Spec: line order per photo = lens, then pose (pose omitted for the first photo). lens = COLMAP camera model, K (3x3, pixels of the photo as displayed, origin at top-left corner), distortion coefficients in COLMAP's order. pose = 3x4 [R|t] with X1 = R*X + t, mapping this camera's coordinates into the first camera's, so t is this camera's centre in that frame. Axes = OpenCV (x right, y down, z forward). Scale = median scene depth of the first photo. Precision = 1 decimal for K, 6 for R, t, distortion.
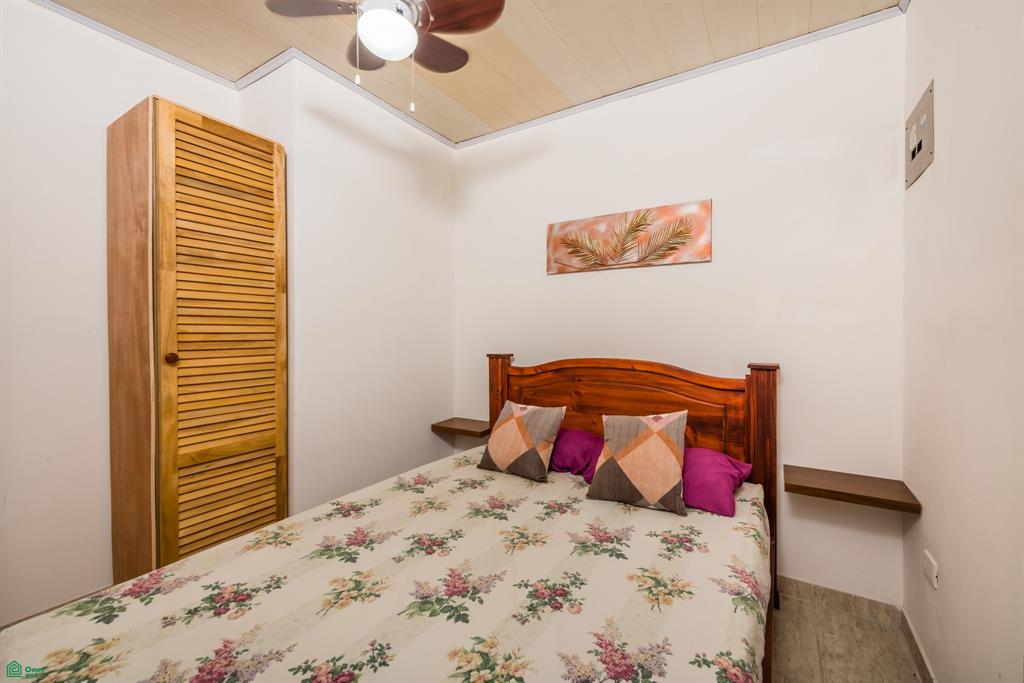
lens RADIAL K [[409.5, 0, 523.4], [0, 409.5, 335.6], [0, 0, 1]] dist [0.000589, -0.000274]
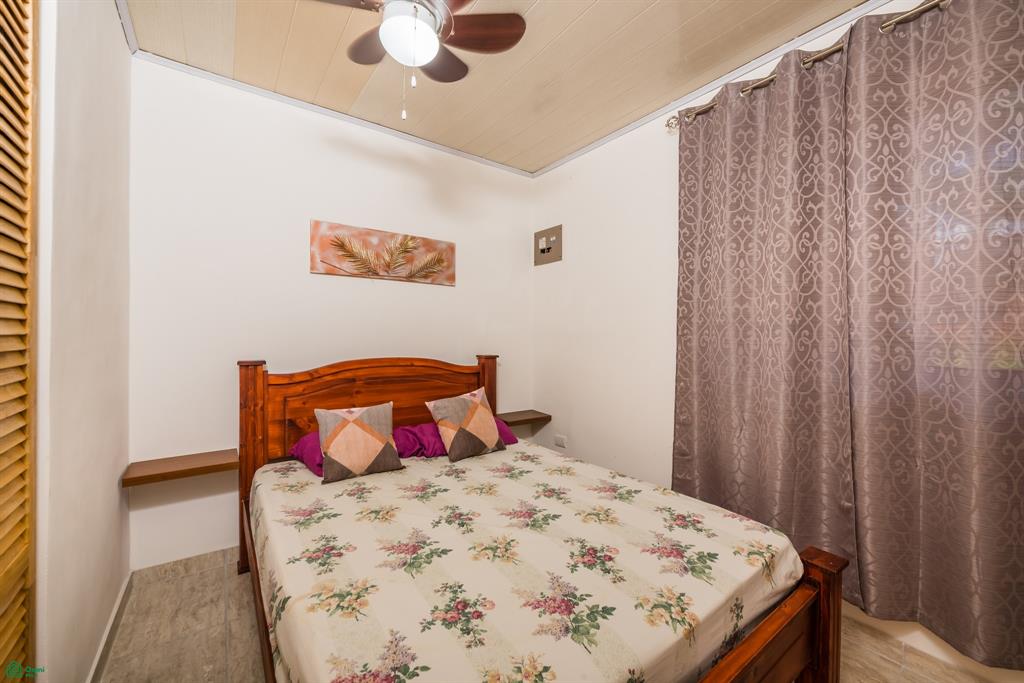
lens RADIAL K [[409.5, 0, 523.4], [0, 409.5, 335.6], [0, 0, 1]] dist [0.000589, -0.000274]
pose [[0.362081, -0.000186, 0.932147, -0.871686], [-0.001373, 0.999999, 0.000733, -0.008908], [-0.932146, -0.001545, 0.362080, 0.279965]]
